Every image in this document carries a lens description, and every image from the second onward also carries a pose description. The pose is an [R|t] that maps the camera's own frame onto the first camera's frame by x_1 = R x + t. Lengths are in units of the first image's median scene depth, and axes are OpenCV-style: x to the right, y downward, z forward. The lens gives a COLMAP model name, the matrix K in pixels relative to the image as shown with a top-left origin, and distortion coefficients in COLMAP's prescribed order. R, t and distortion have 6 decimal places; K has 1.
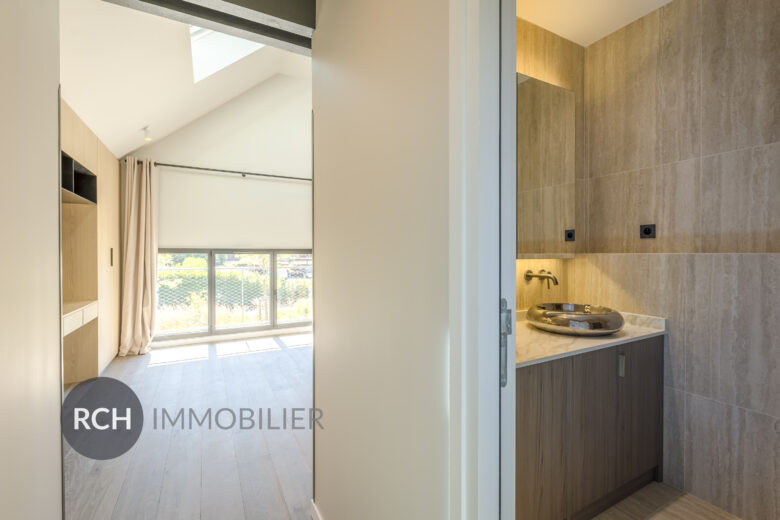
lens RADIAL K [[350.7, 0, 386.4], [0, 350.7, 257.0], [0, 0, 1]] dist [-0.003459, 0.000350]
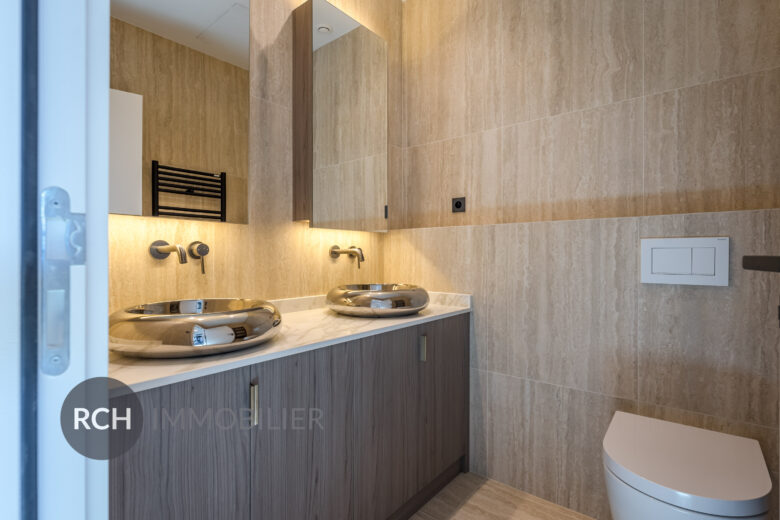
lens RADIAL K [[377.1, 0, 391.1], [0, 377.1, 260.8], [0, 0, 1]] dist [-0.001737, -0.001884]
pose [[0.927353, 0.000544, 0.374187, 0.231736], [0.001154, 0.999990, -0.004312, 0.091517], [-0.374186, 0.004430, 0.927343, 0.153409]]
